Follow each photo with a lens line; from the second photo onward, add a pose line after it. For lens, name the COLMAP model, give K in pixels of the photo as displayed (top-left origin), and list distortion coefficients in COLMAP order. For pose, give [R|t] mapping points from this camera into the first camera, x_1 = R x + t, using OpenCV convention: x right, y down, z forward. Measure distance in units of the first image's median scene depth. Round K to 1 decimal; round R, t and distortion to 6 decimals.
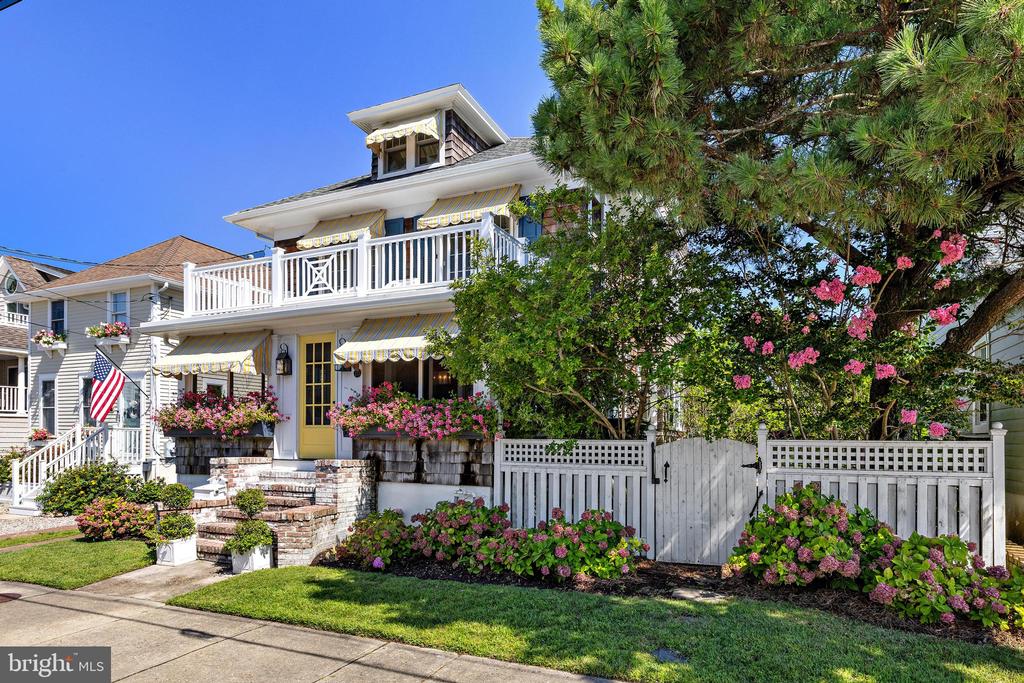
lens RADIAL K [[561.8, 0, 520.2], [0, 561.8, 445.0], [0, 0, 1]] dist [0.001743, 0.000479]
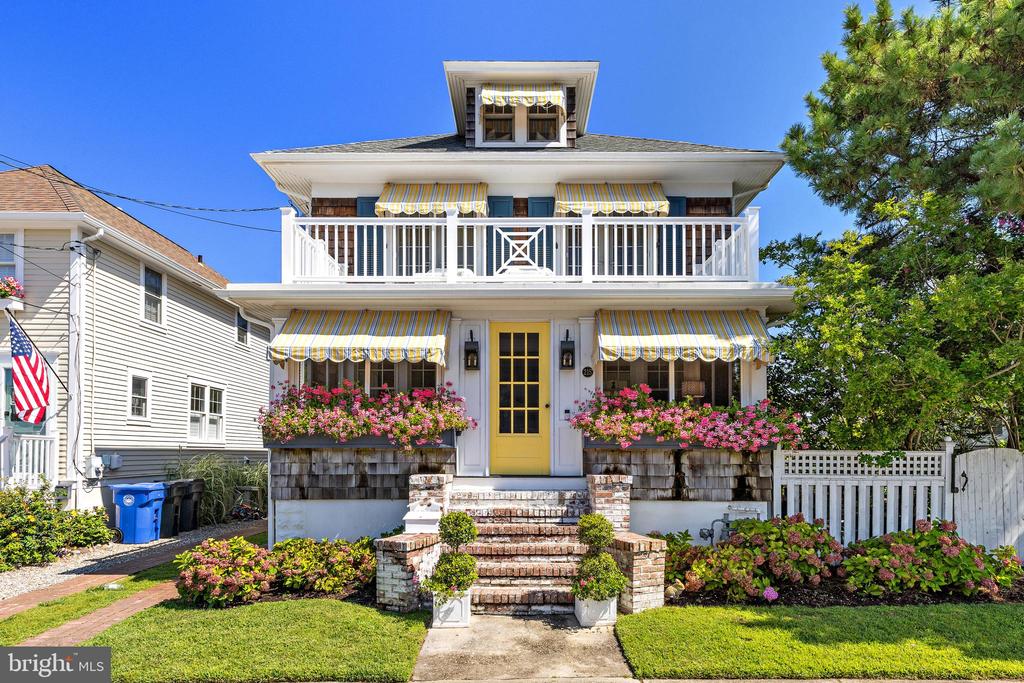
lens RADIAL K [[561.8, 0, 520.2], [0, 561.8, 445.0], [0, 0, 1]] dist [0.001743, 0.000479]
pose [[0.926883, 0.000982, 0.375350, -0.703767], [0.005280, 0.999864, -0.015655, -0.005945], [-0.375314, 0.016492, 0.926751, 0.259414]]
